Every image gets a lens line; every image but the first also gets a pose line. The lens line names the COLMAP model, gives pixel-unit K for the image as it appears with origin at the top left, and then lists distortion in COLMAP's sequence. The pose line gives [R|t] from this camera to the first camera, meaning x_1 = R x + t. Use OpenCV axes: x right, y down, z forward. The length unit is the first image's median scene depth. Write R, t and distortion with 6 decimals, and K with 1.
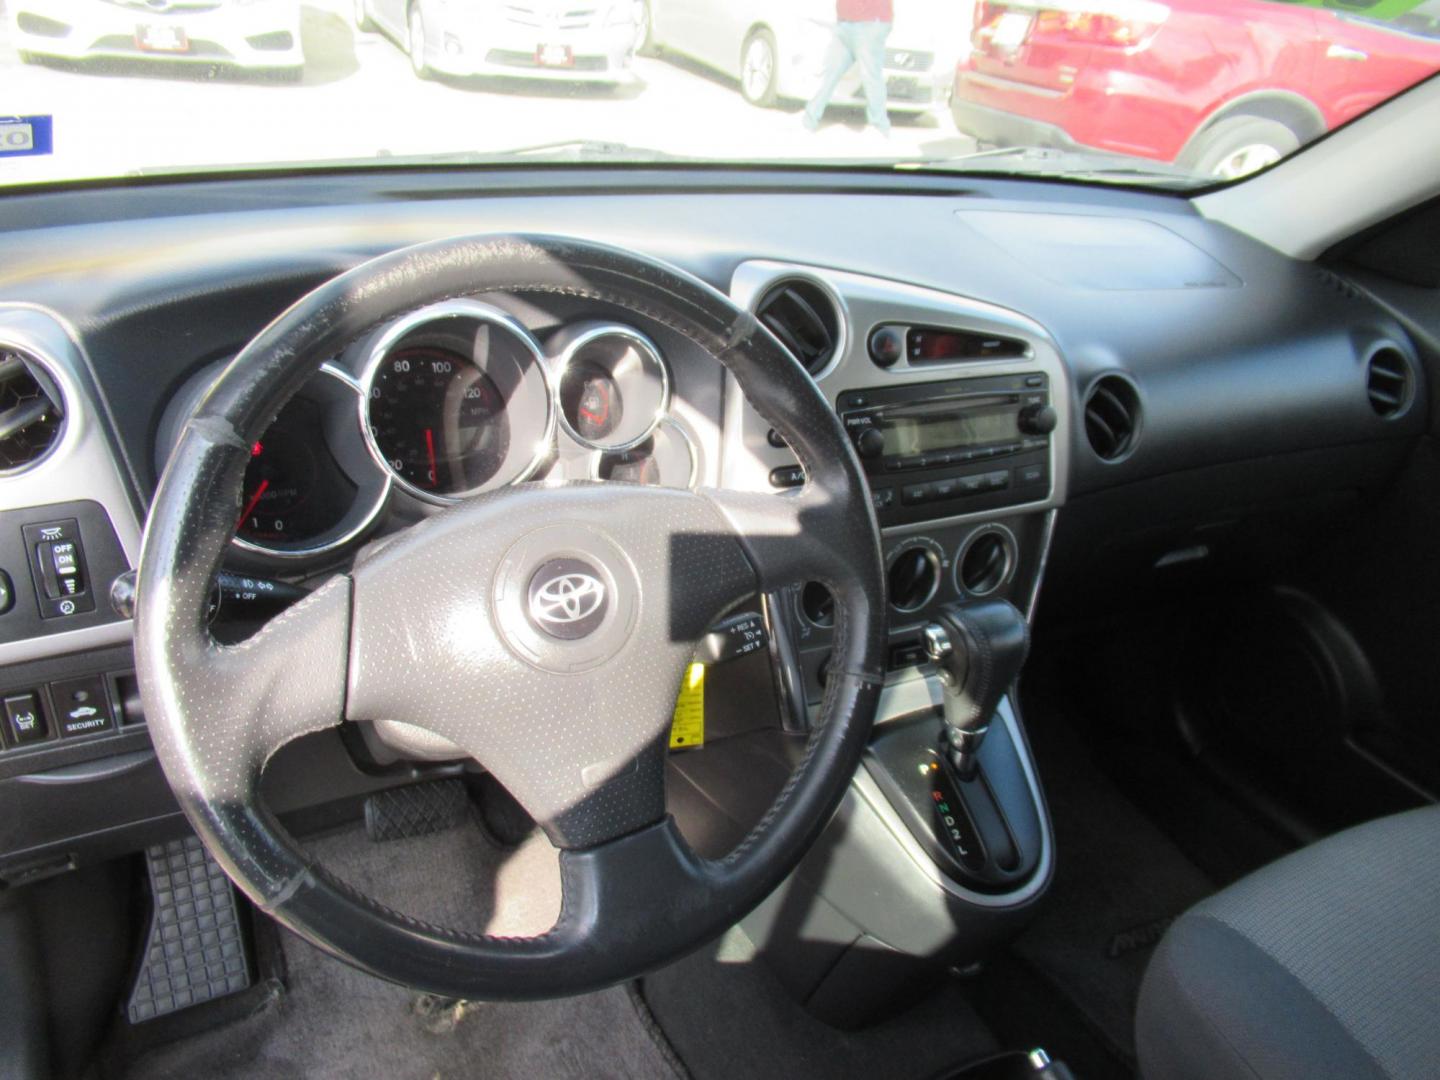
lens RADIAL K [[1064.5, 0, 715.7], [0, 1064.5, 544.9], [0, 0, 1]] dist [-0.007773, 0.004727]
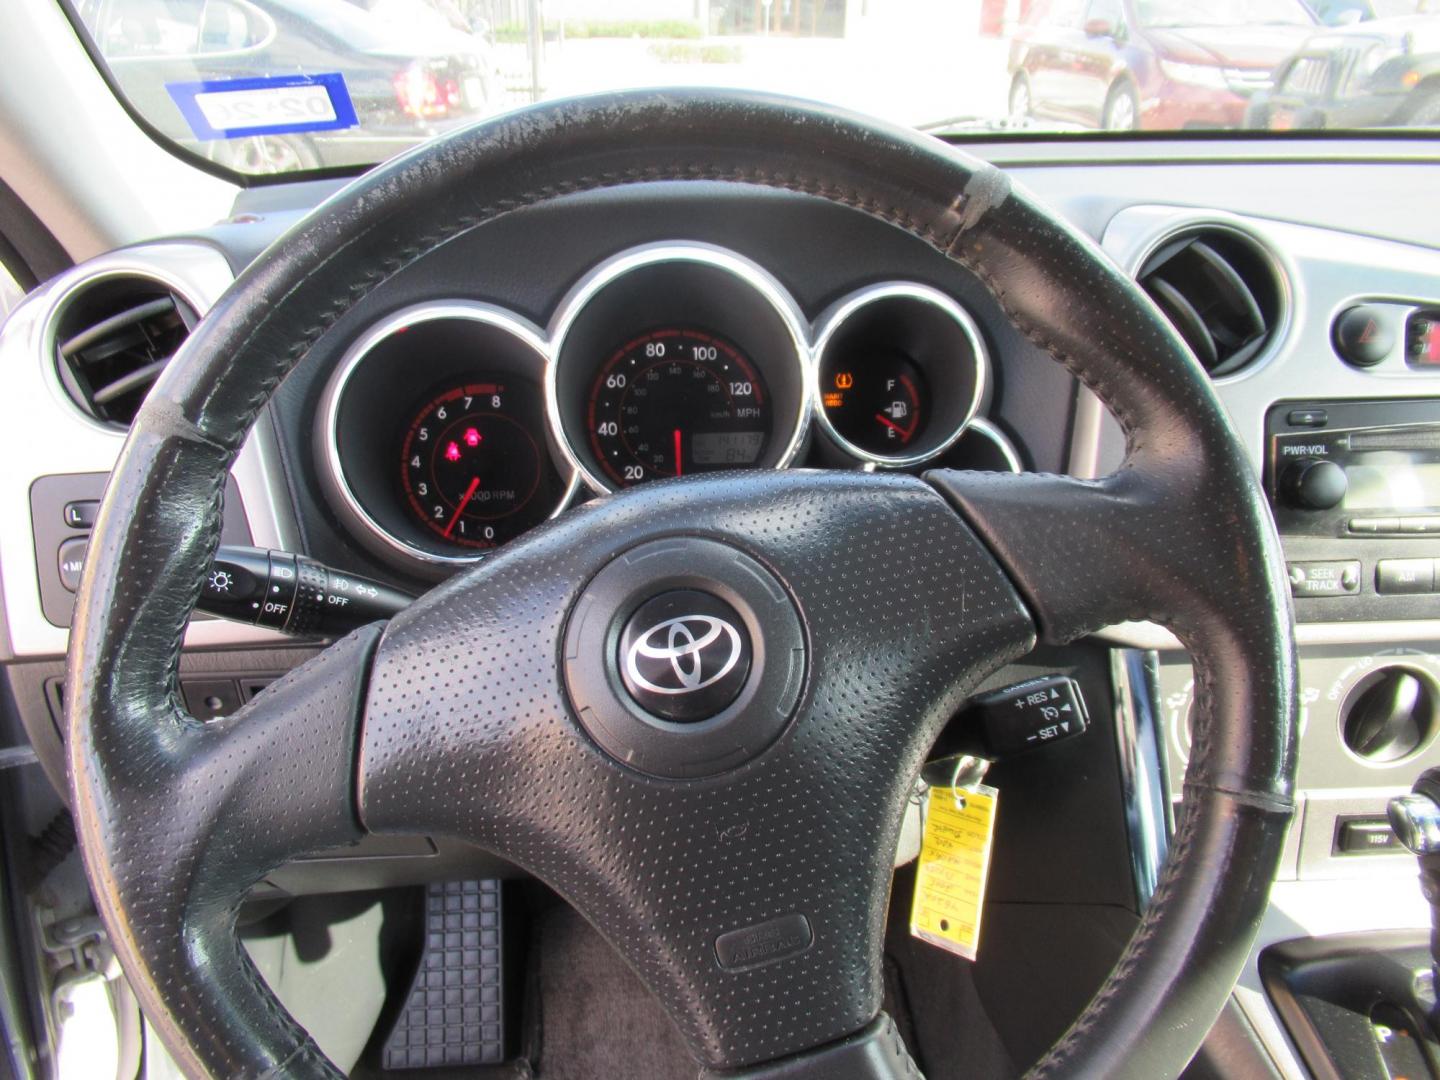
lens RADIAL K [[1068.4, 0, 718.7], [0, 1068.4, 550.0], [0, 0, 1]] dist [-0.024676, -0.000569]
pose [[0.906357, 0.086450, -0.413575, 0.080777], [-0.117064, 0.991904, -0.049210, 0.012174], [0.405973, 0.093016, 0.909139, 0.283935]]
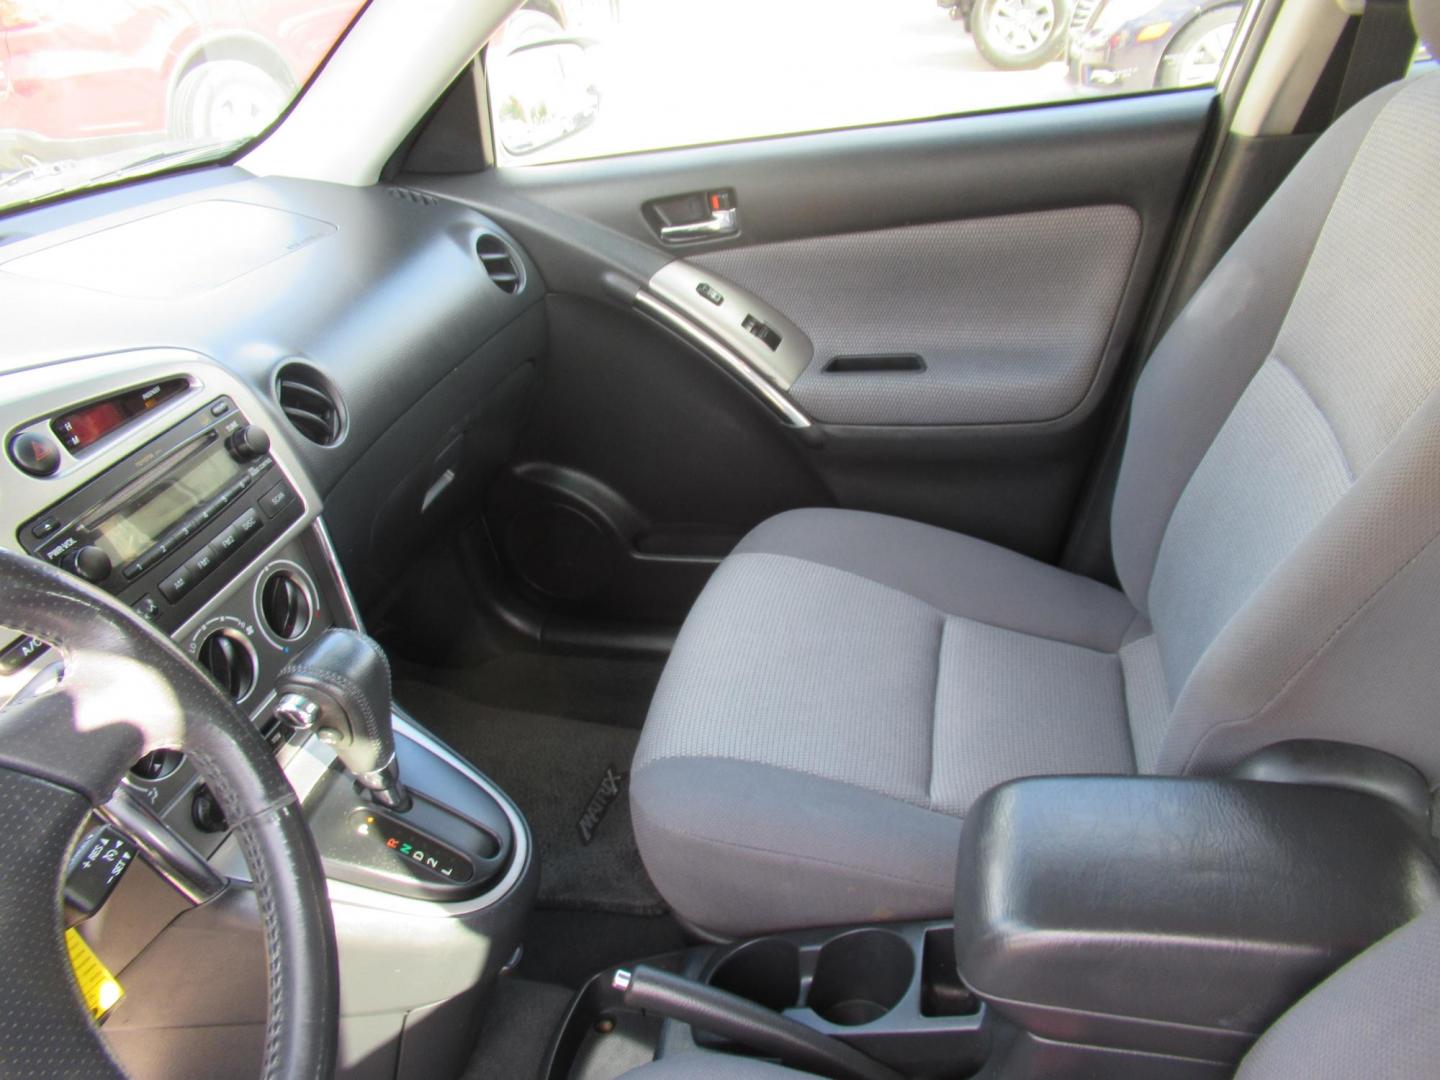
lens RADIAL K [[1064.5, 0, 715.7], [0, 1064.5, 544.9], [0, 0, 1]] dist [-0.007773, 0.004727]
pose [[0.631830, -0.514327, 0.579877, -0.017888], [0.488963, 0.844965, 0.216679, -0.046934], [-0.601420, 0.146634, 0.785361, 0.057084]]
